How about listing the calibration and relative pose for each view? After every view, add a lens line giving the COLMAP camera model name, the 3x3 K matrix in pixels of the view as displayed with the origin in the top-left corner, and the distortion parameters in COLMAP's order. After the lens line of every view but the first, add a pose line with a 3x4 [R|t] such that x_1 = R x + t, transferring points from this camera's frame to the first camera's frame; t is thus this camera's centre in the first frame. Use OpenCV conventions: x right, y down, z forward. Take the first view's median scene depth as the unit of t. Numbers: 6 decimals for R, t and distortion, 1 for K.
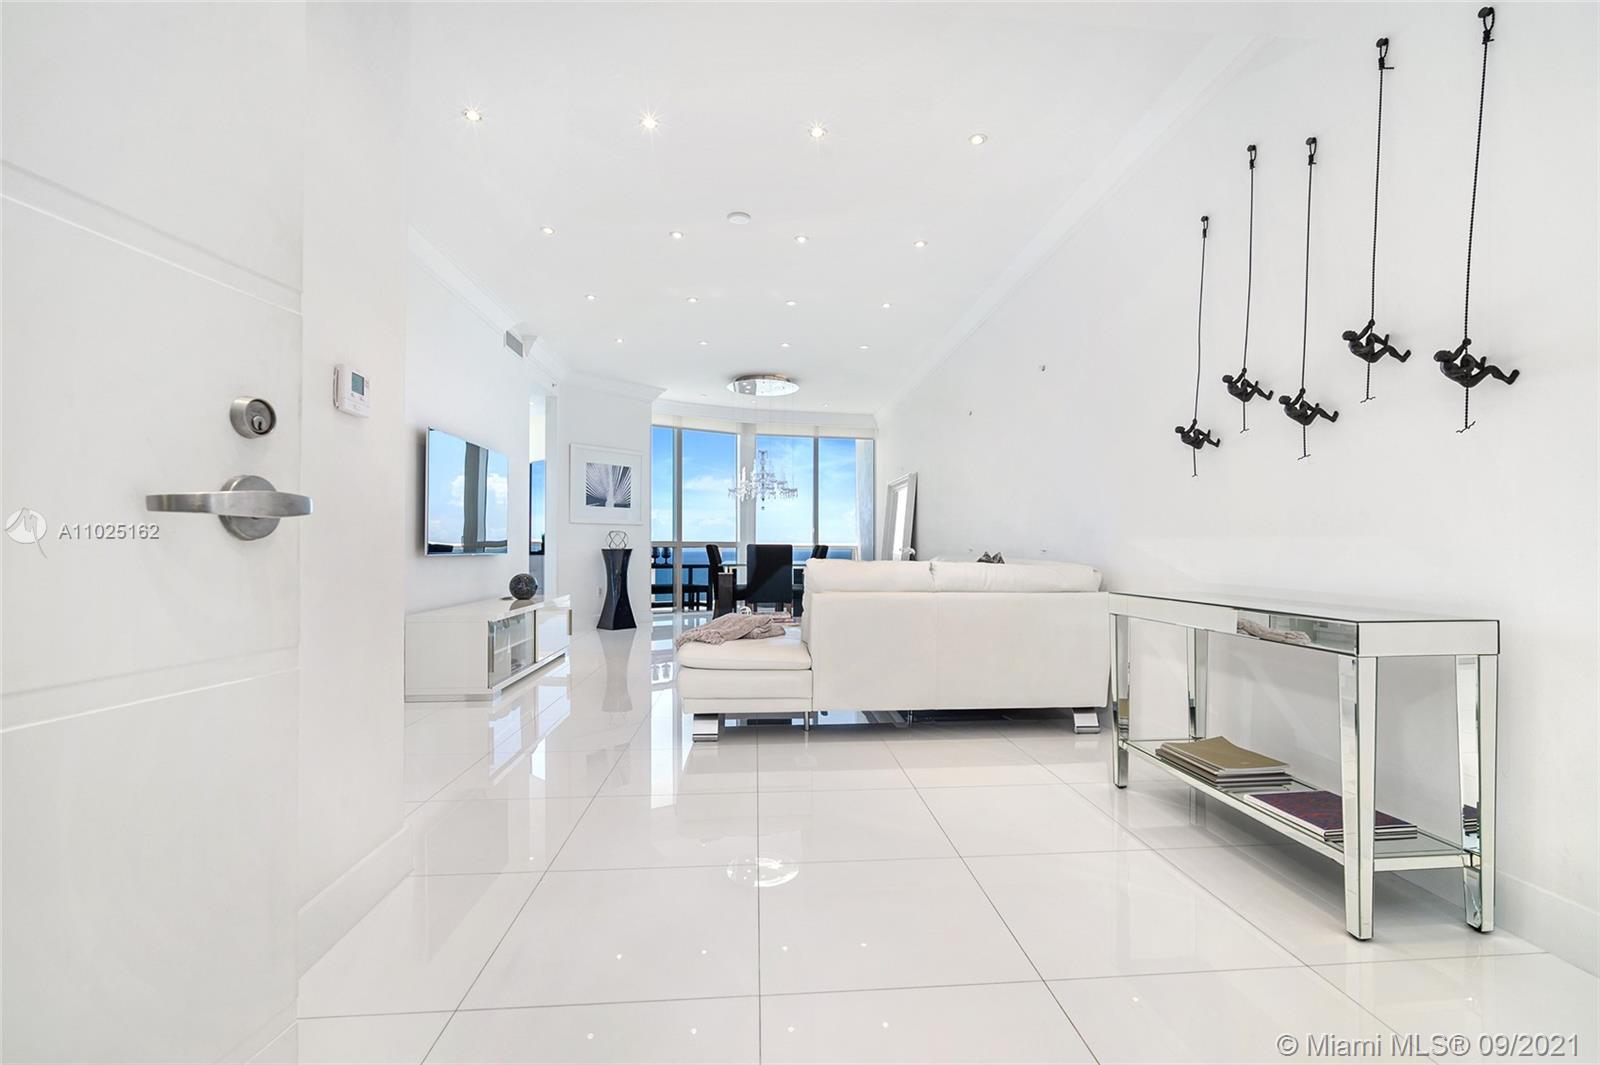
lens RADIAL K [[698.0, 0, 812.7], [0, 698.0, 529.2], [0, 0, 1]] dist [0.000337, 0.000177]
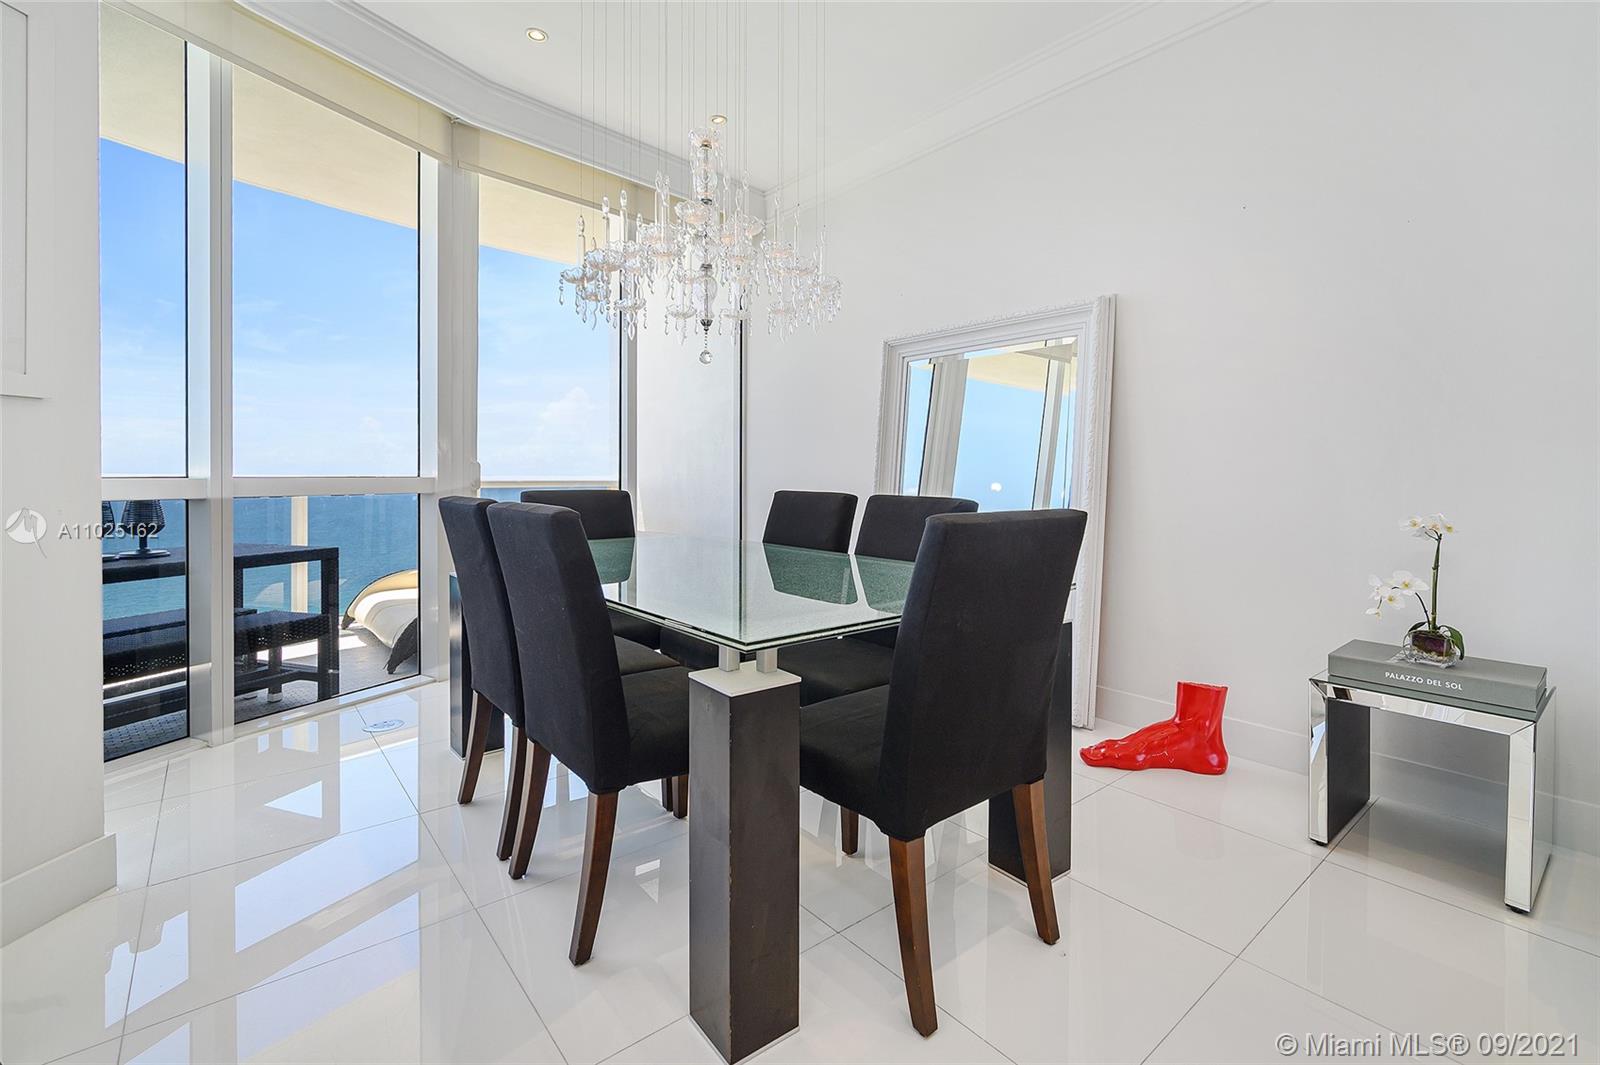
lens RADIAL K [[715.4, 0, 795.4], [0, 715.4, 477.9], [0, 0, 1]] dist [0.018946, 0.000043]
pose [[0.821984, -0.002677, 0.569505, -0.197036], [-0.019810, 0.999249, 0.033289, 0.005619], [-0.569167, -0.038645, 0.821314, 0.757250]]
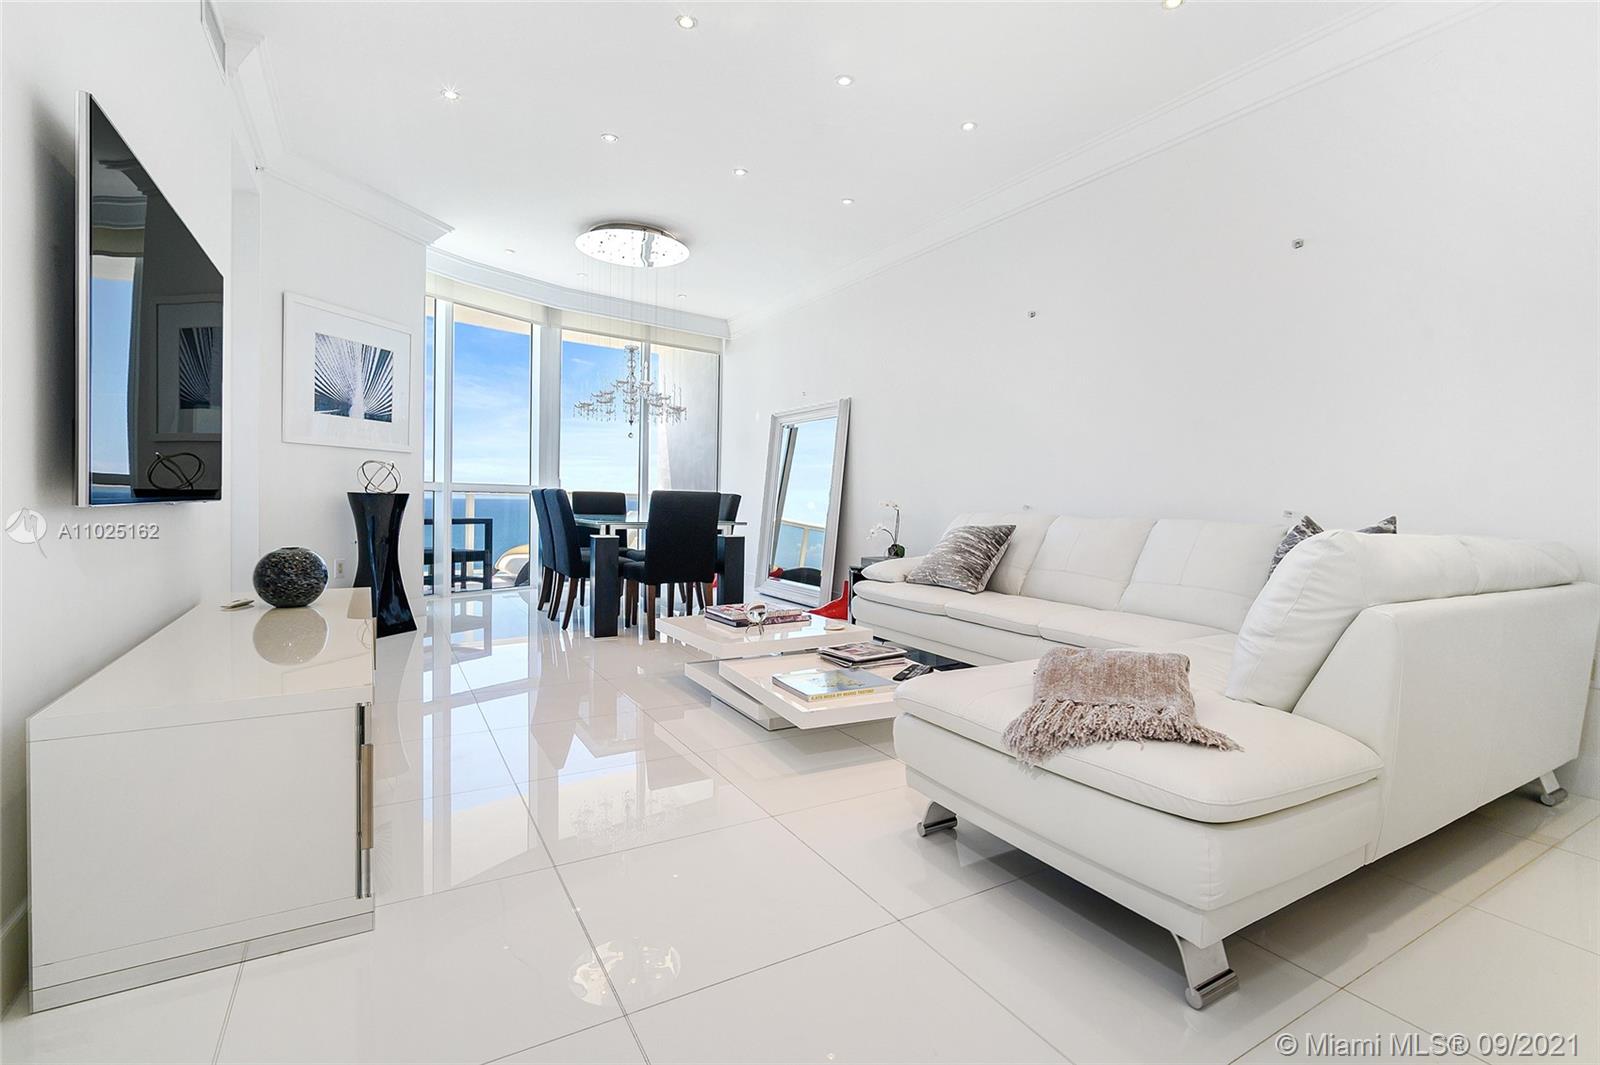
lens RADIAL K [[731.8, 0, 800.8], [0, 731.8, 510.7], [0, 0, 1]] dist [-0.000055, 0.000003]
pose [[0.898052, 0.009443, 0.439789, -0.229835], [-0.029850, 0.998773, 0.039510, 0.008788], [-0.438876, -0.048610, 0.897232, 0.312420]]
